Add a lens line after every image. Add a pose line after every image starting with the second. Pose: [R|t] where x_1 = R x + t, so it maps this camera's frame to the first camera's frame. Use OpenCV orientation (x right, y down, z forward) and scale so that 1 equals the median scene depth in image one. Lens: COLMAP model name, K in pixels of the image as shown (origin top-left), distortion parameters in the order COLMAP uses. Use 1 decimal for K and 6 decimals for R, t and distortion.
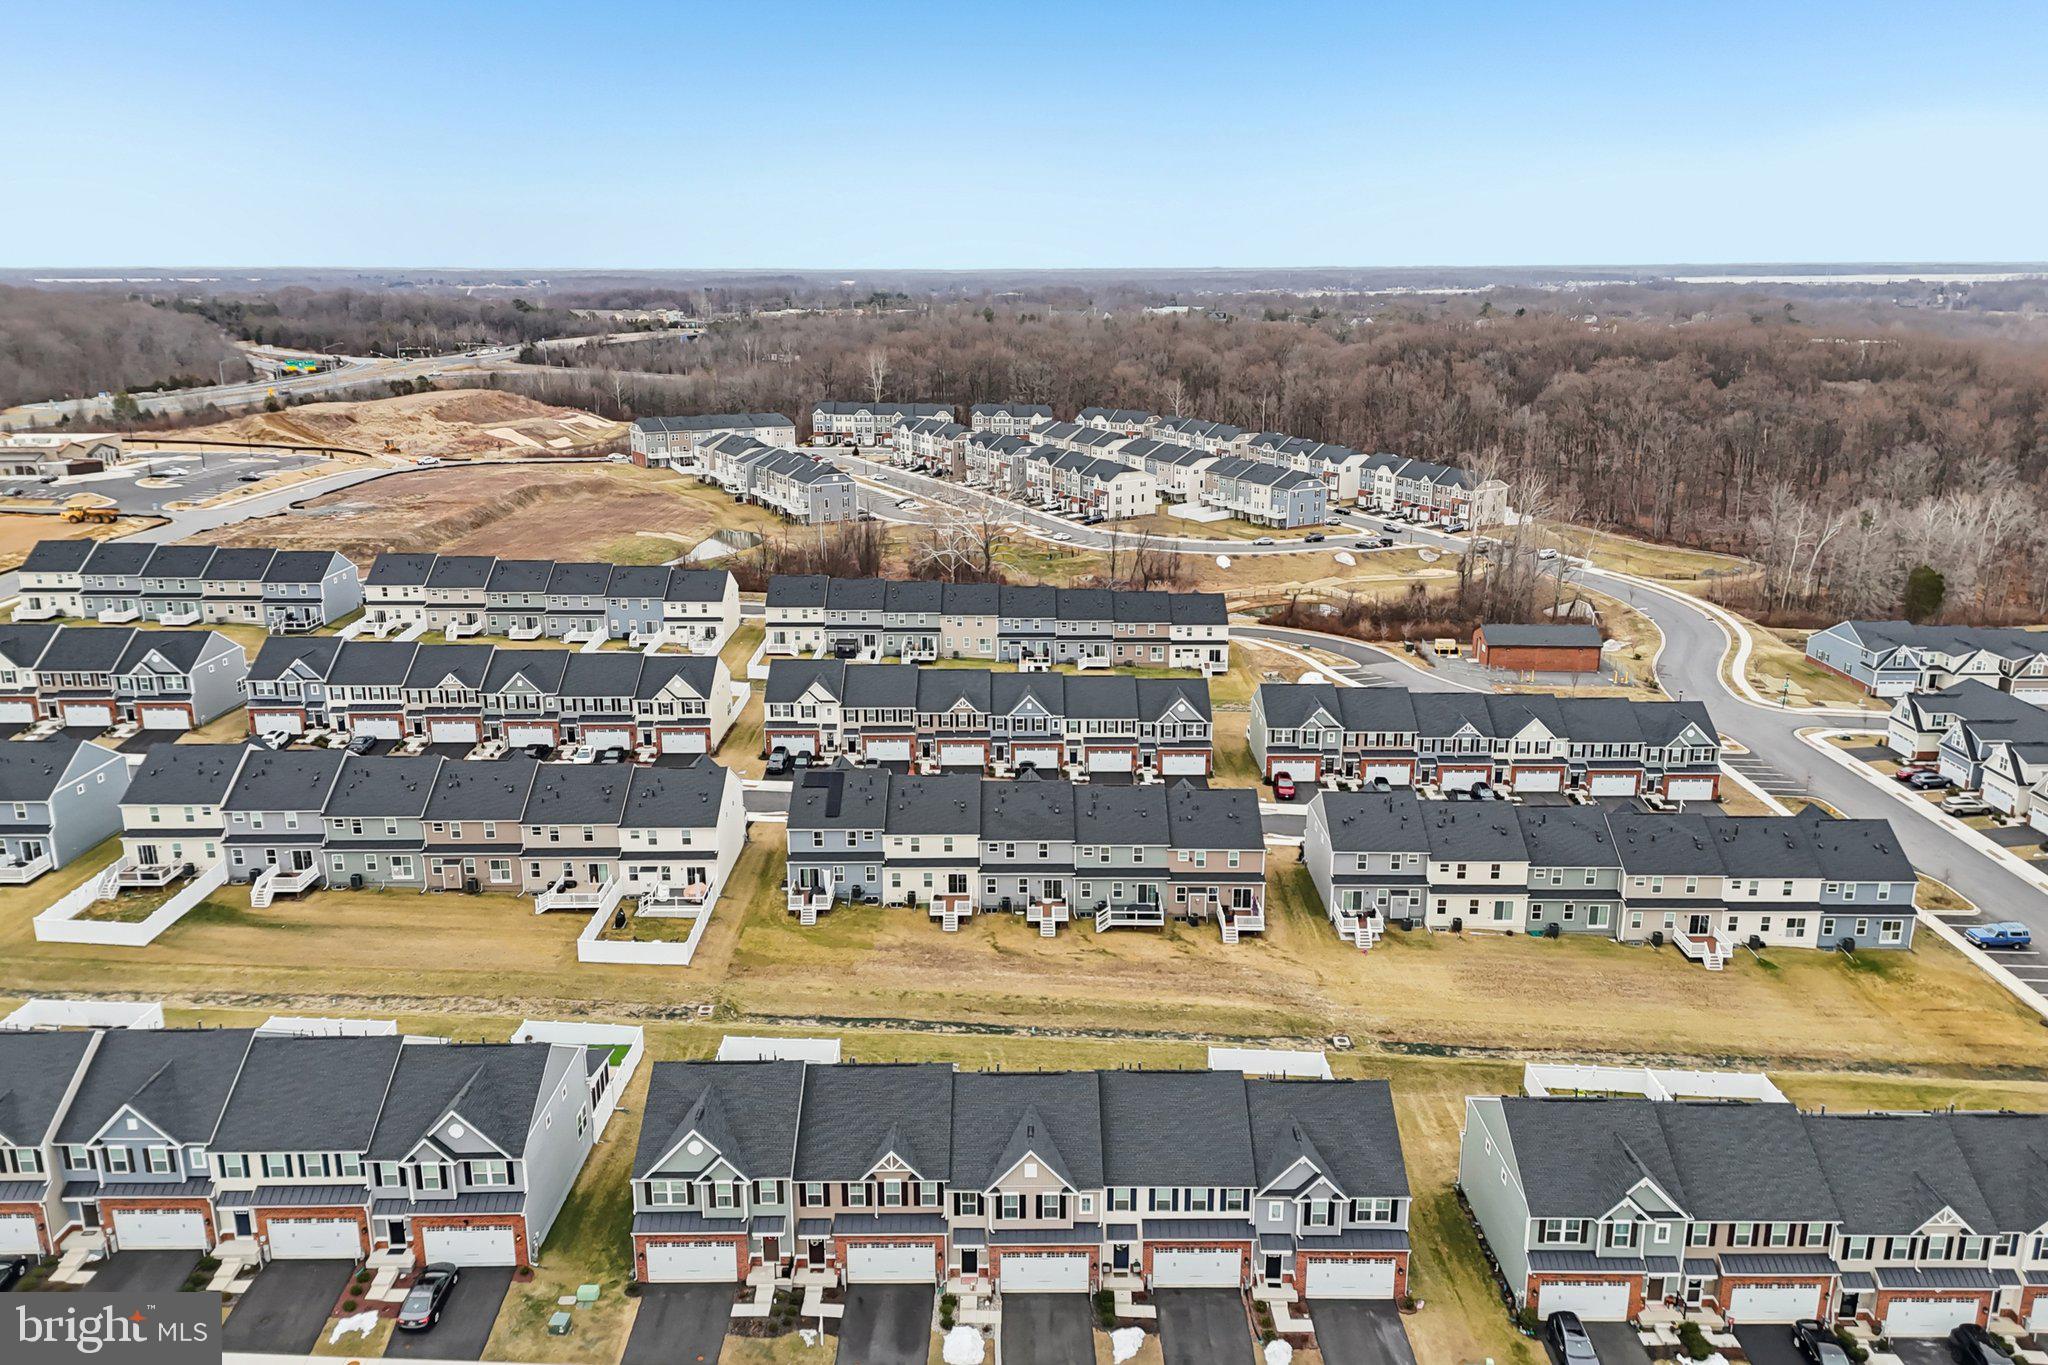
lens RADIAL K [[1455.8, 0, 1019.1], [0, 1455.8, 696.3], [0, 0, 1]] dist [0.087282, -0.089090]
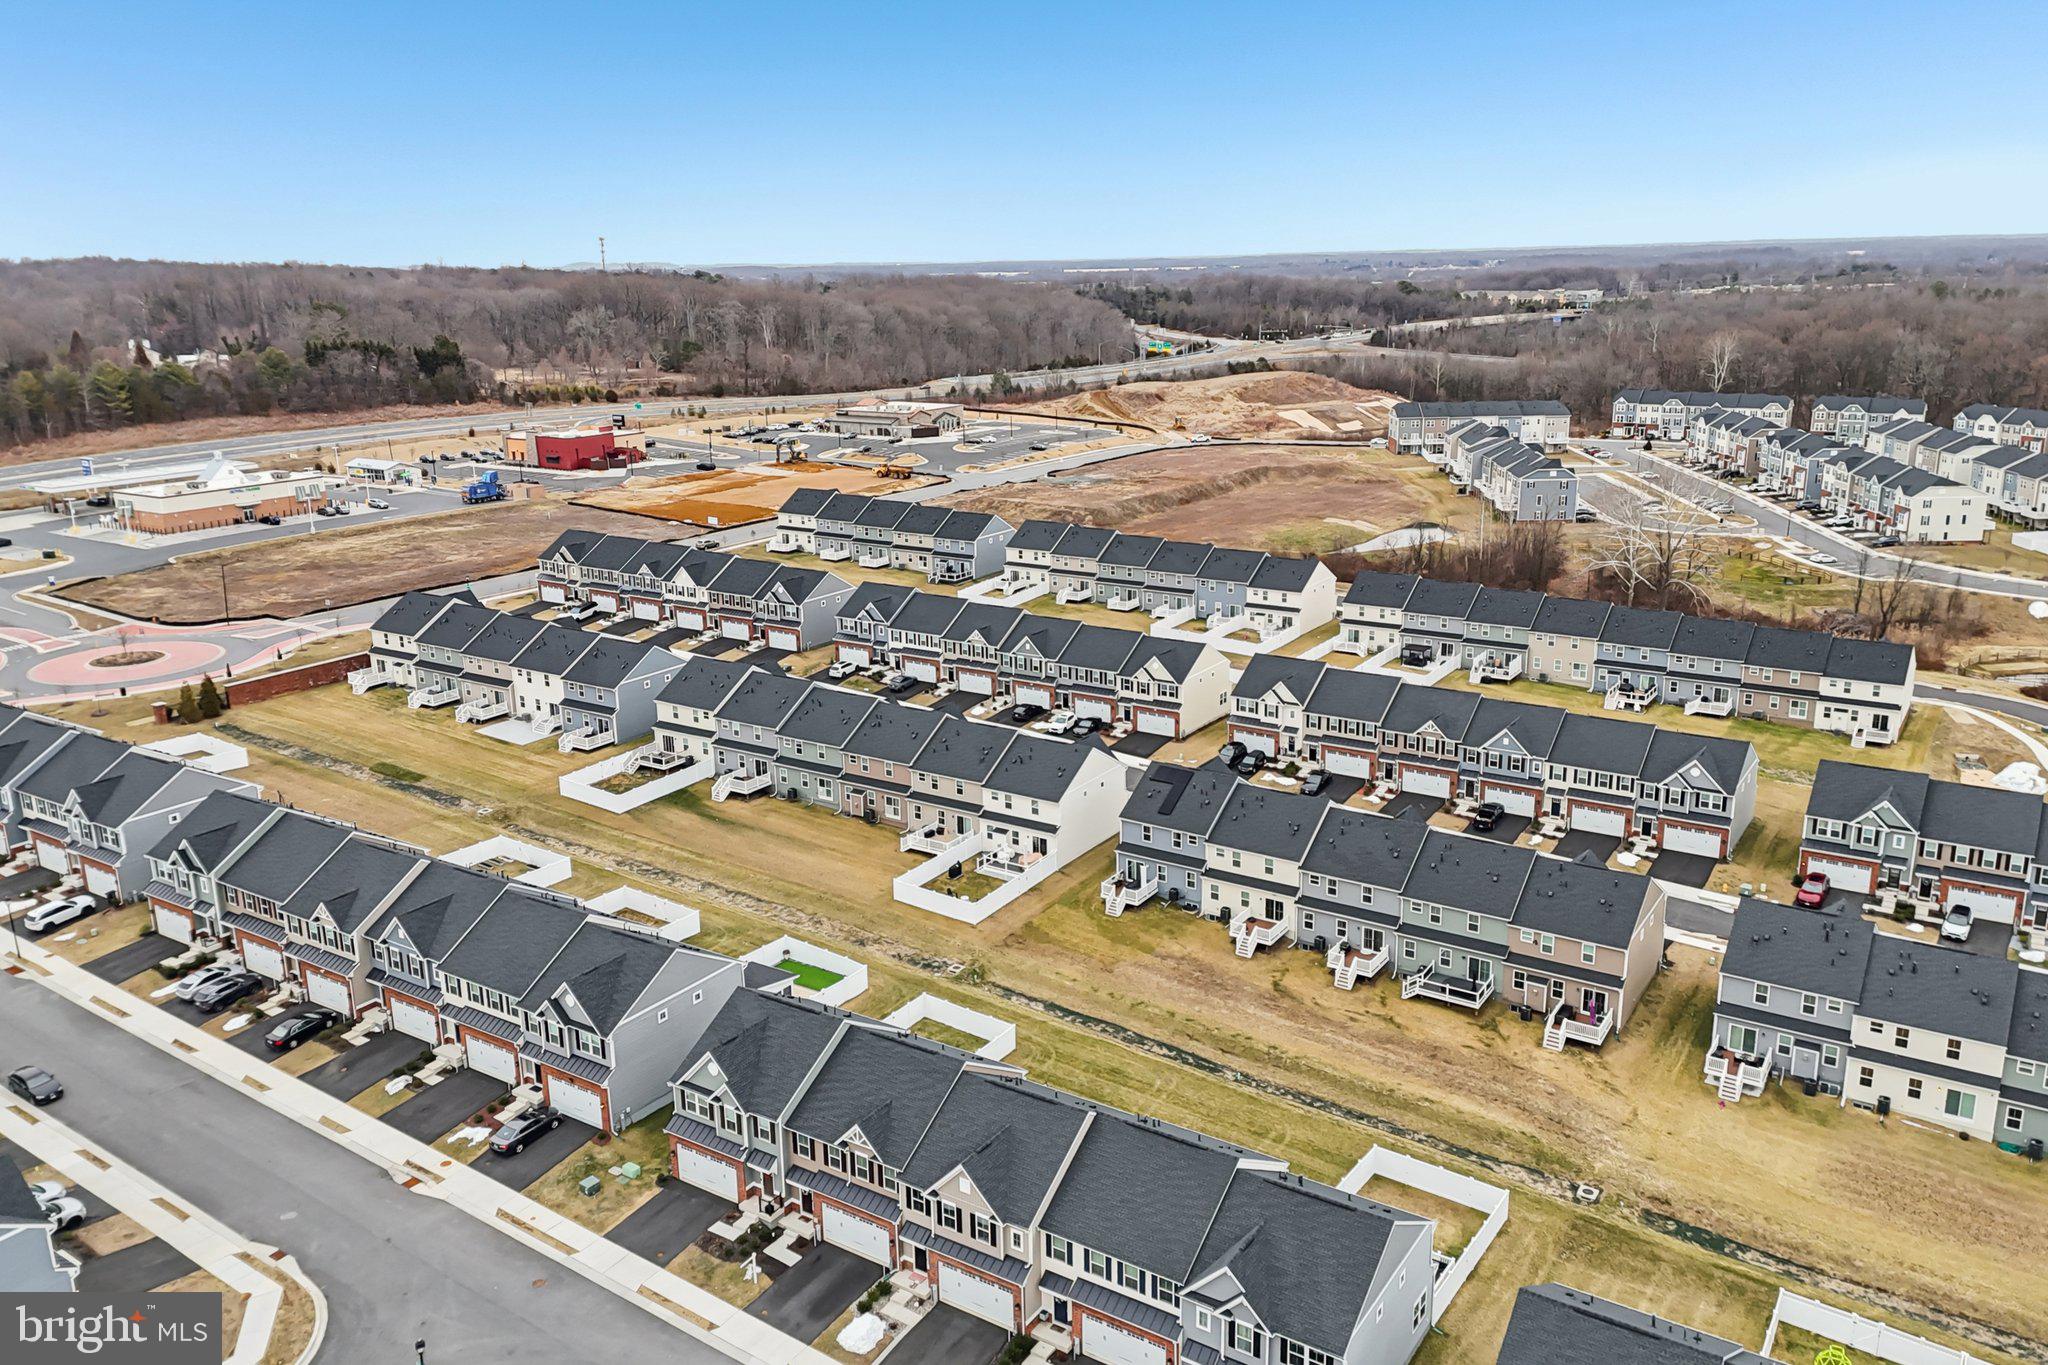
lens RADIAL K [[1484.1, 0, 1024.0], [0, 1484.1, 682.5], [0, 0, 1]] dist [0.135928, -0.195288]
pose [[0.841300, 0.134260, -0.523630, 0.232213], [-0.135277, 0.990134, 0.036528, -0.022116], [0.523368, 0.040104, 0.851162, 0.070550]]
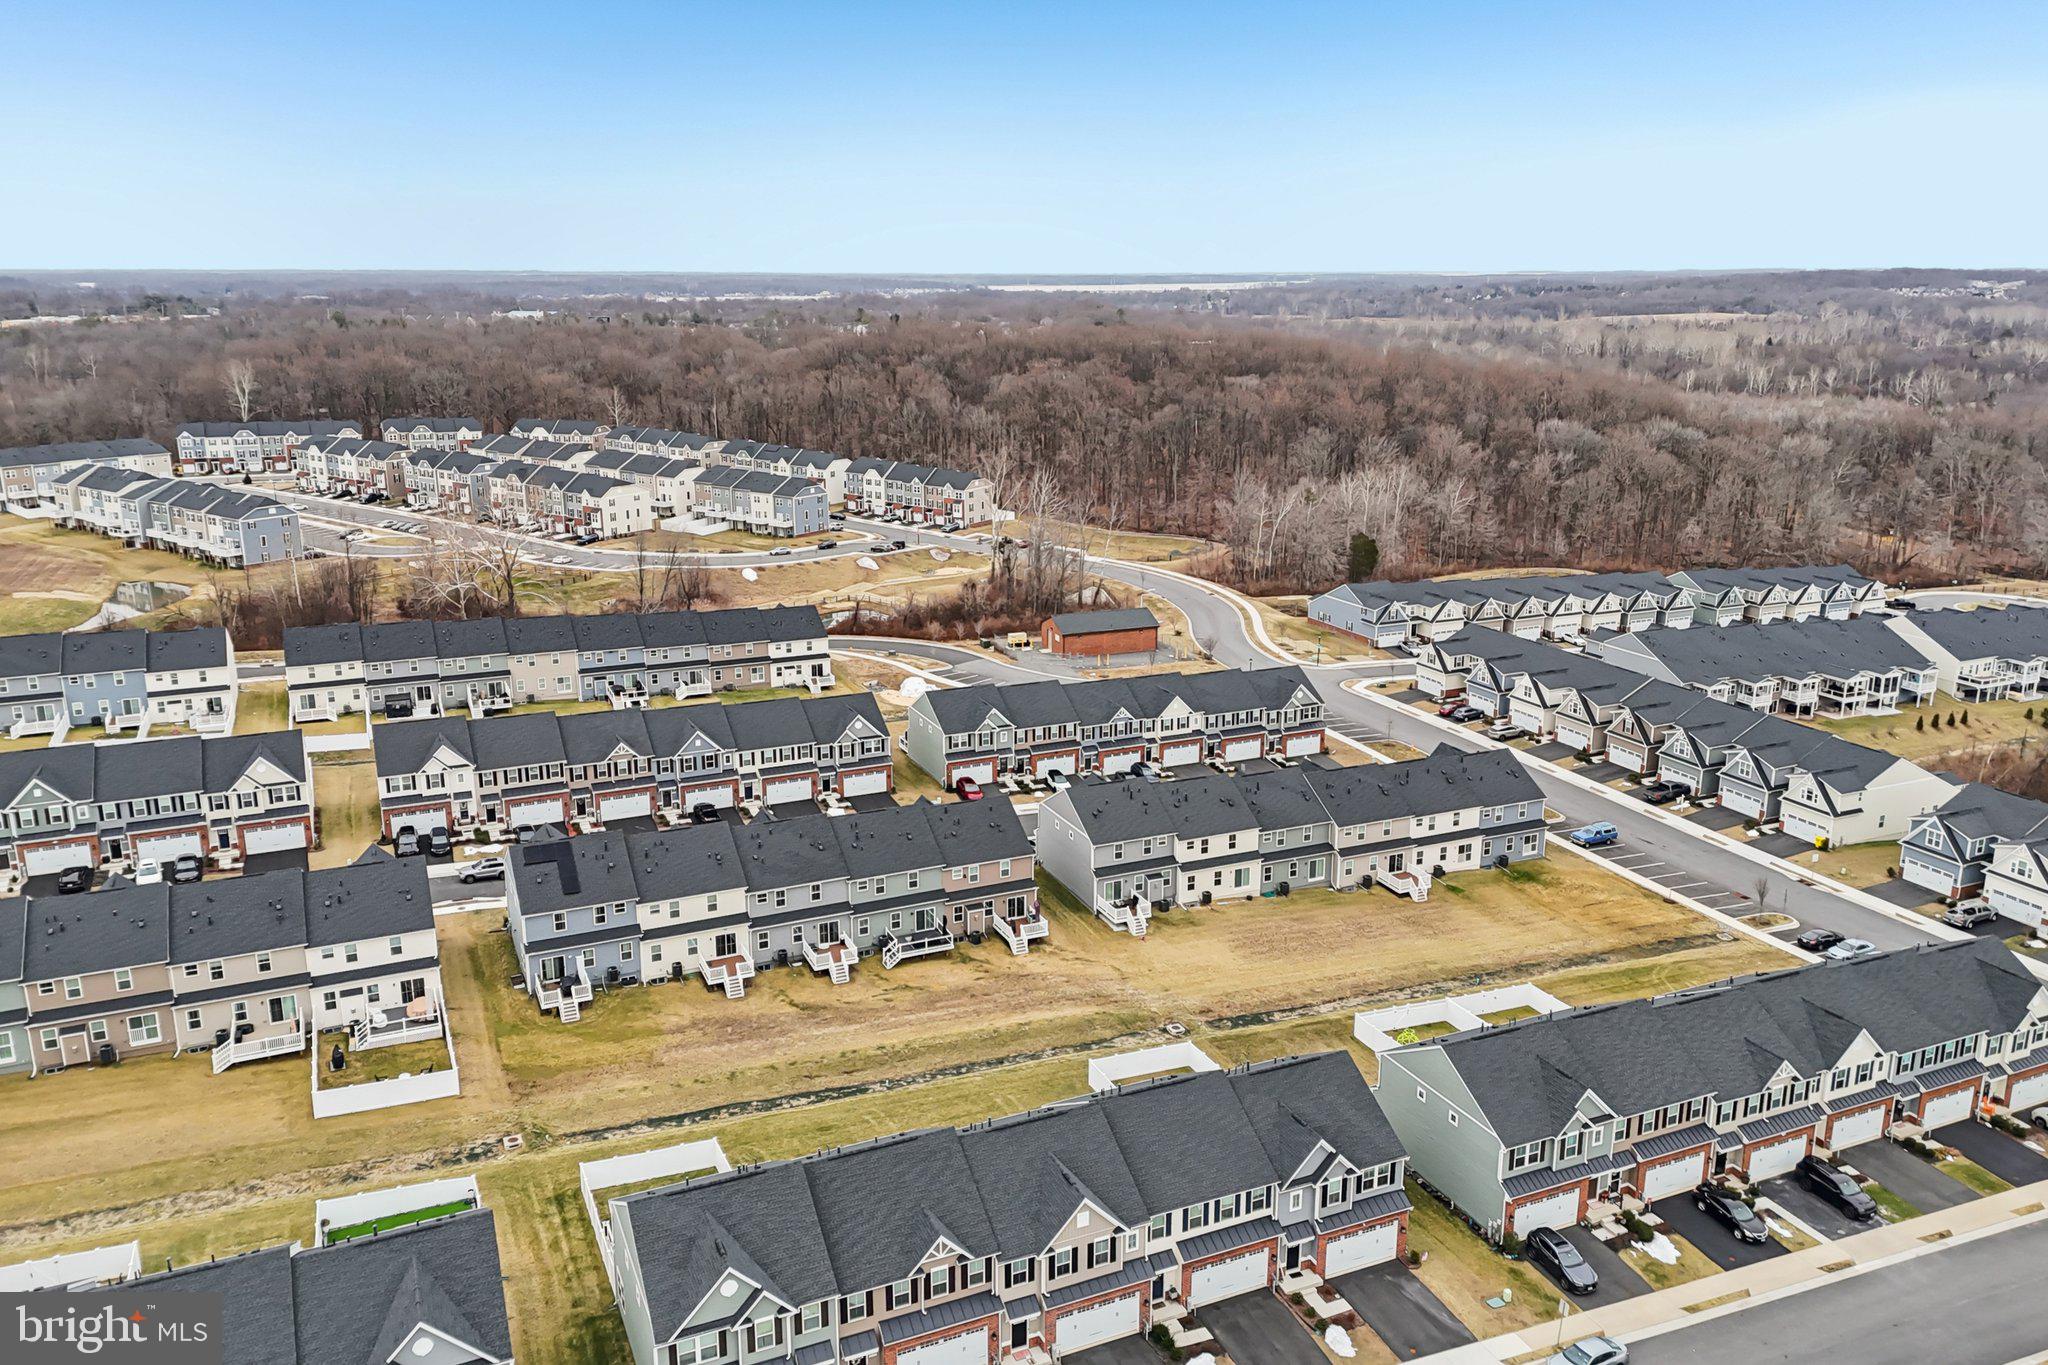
lens RADIAL K [[1484.1, 0, 1024.0], [0, 1484.1, 682.5], [0, 0, 1]] dist [0.135928, -0.195288]
pose [[0.917058, -0.104983, 0.384687, -0.162530], [0.111508, 0.993749, 0.005375, -0.013166], [-0.382846, 0.037967, 0.923032, 0.048153]]
